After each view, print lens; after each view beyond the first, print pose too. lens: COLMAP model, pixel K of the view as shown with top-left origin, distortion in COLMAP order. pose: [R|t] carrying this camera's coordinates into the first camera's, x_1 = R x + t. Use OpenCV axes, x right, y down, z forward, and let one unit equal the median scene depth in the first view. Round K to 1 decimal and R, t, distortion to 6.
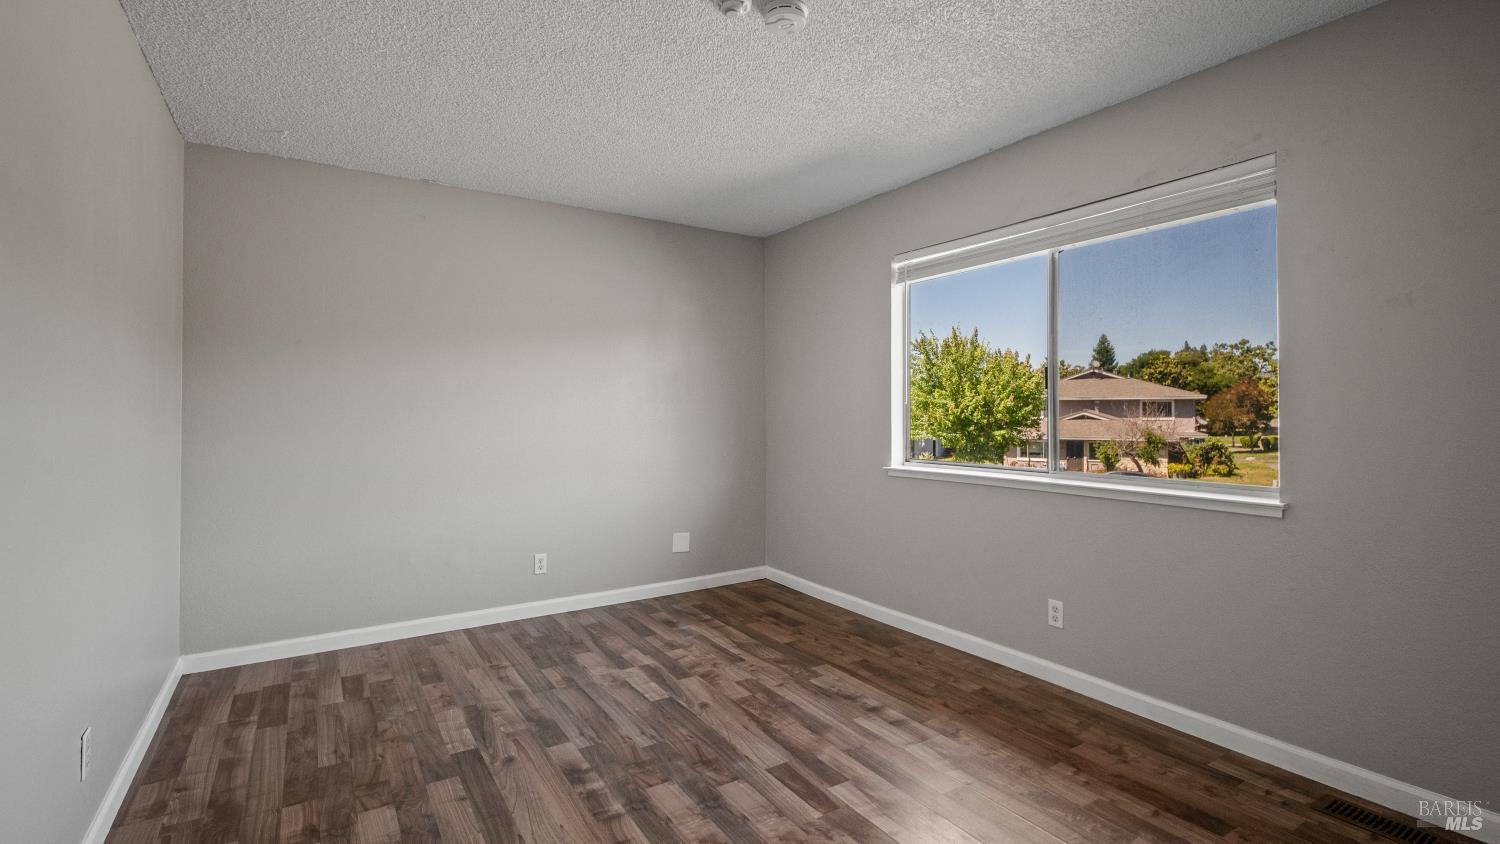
lens RADIAL K [[688.5, 0, 741.0], [0, 688.5, 409.7], [0, 0, 1]] dist [0.008159, -0.004688]
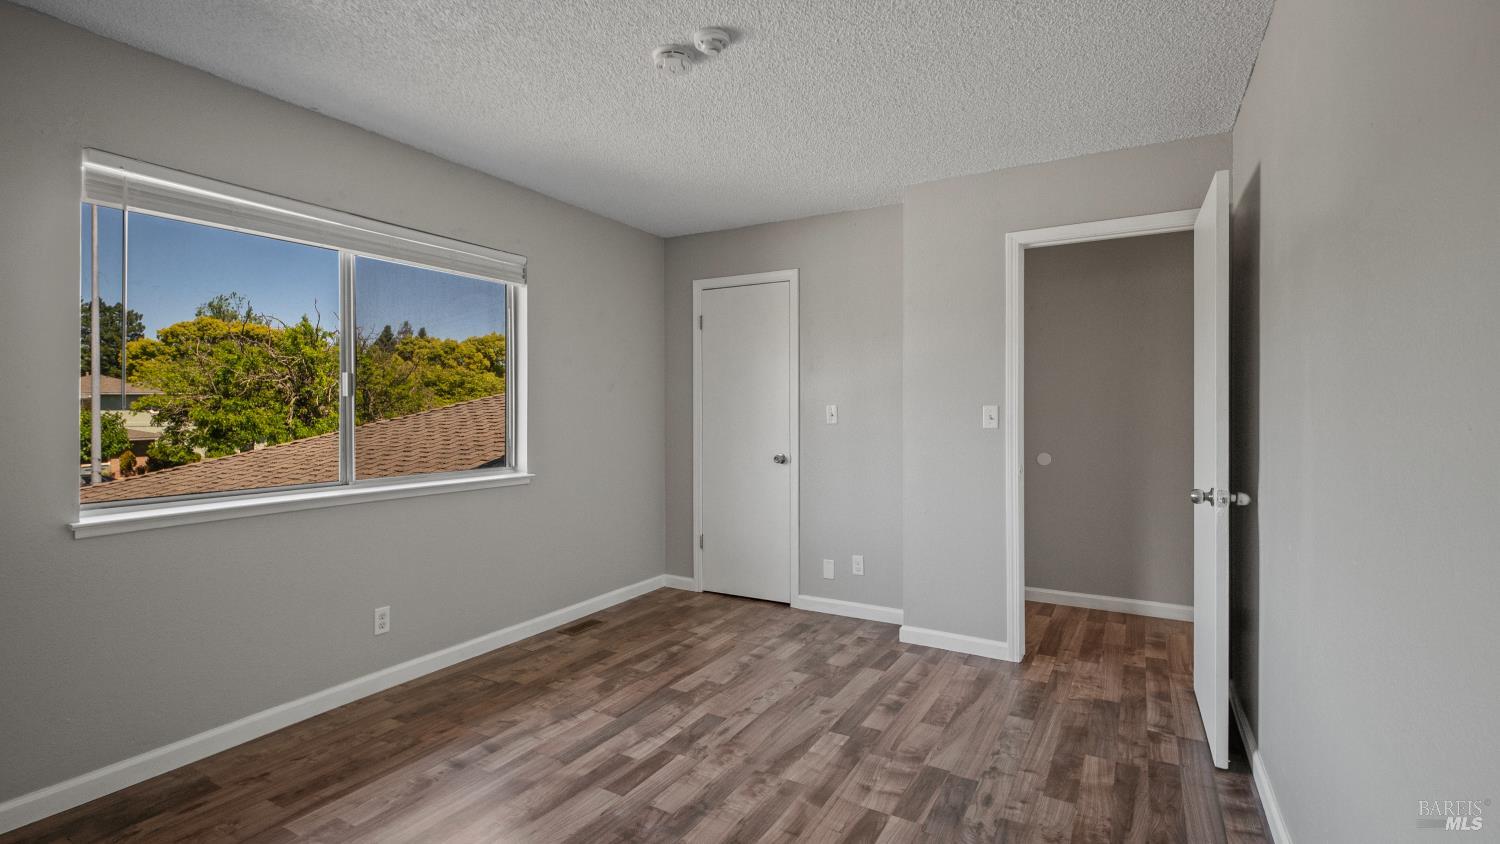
lens RADIAL K [[688.5, 0, 759.2], [0, 688.5, 419.1], [0, 0, 1]] dist [0.008159, -0.004688]
pose [[-0.491811, -0.007342, 0.870671, -0.781758], [-0.002084, 0.999972, 0.007255, -0.008029], [-0.870700, 0.001753, -0.491812, 1.149981]]
